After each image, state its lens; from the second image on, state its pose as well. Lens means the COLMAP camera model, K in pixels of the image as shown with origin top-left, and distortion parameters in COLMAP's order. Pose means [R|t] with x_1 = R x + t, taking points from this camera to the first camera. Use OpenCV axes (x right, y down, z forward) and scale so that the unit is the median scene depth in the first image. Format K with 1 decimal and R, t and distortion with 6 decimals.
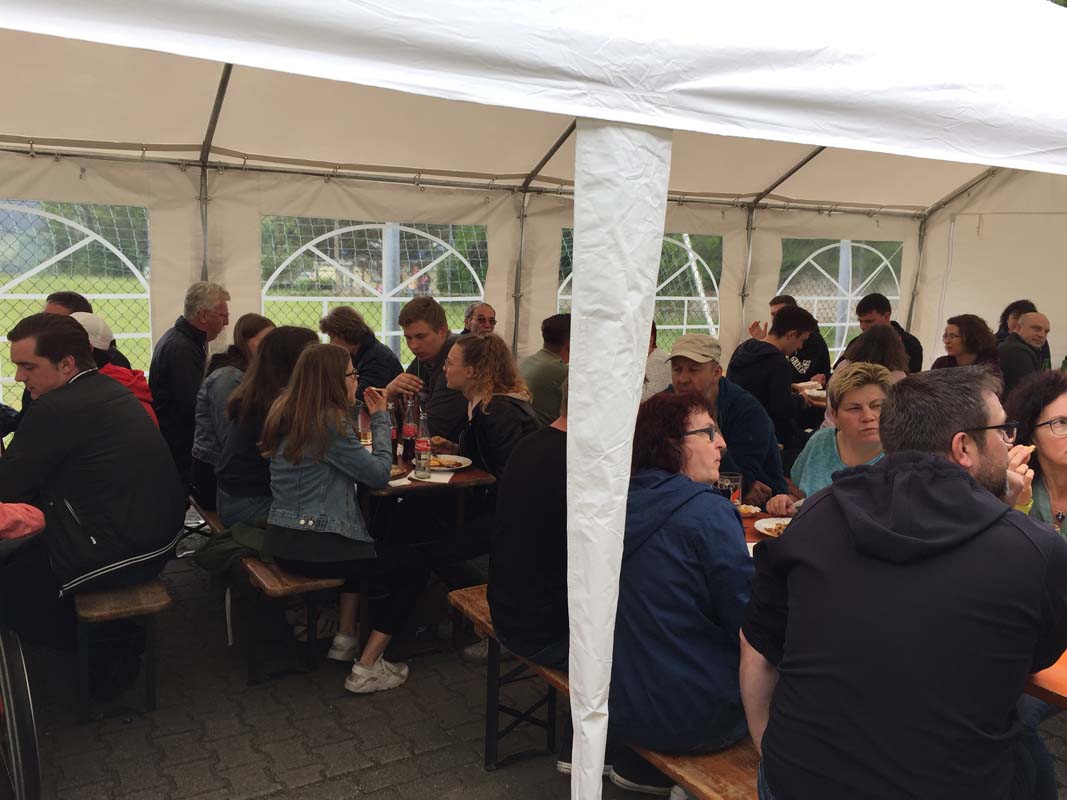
lens RADIAL K [[884.5, 0, 532.2], [0, 884.5, 401.8], [0, 0, 1]] dist [0.054096, -0.064805]
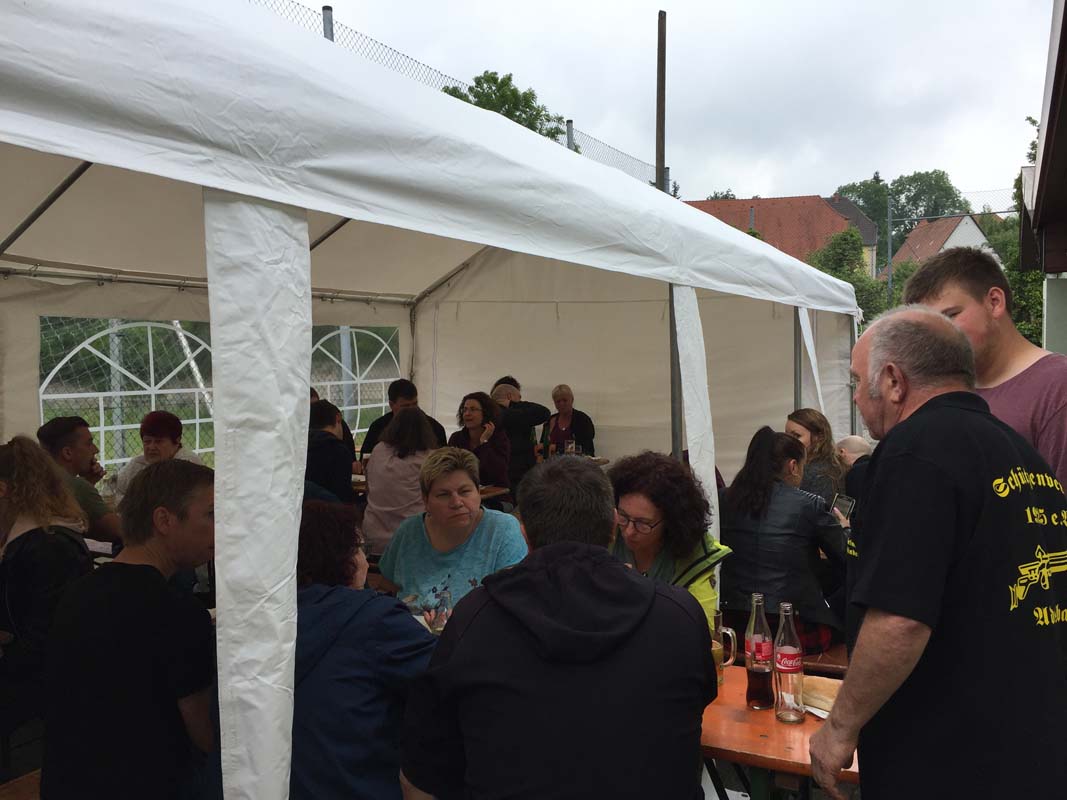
lens RADIAL K [[884.5, 0, 532.6], [0, 884.5, 401.1], [0, 0, 1]] dist [0.054096, -0.064805]
pose [[0.834558, -0.061782, 0.547445, -0.151275], [0.113120, 0.991736, -0.060525, -0.040452], [-0.539182, 0.112439, 0.834650, 0.168679]]
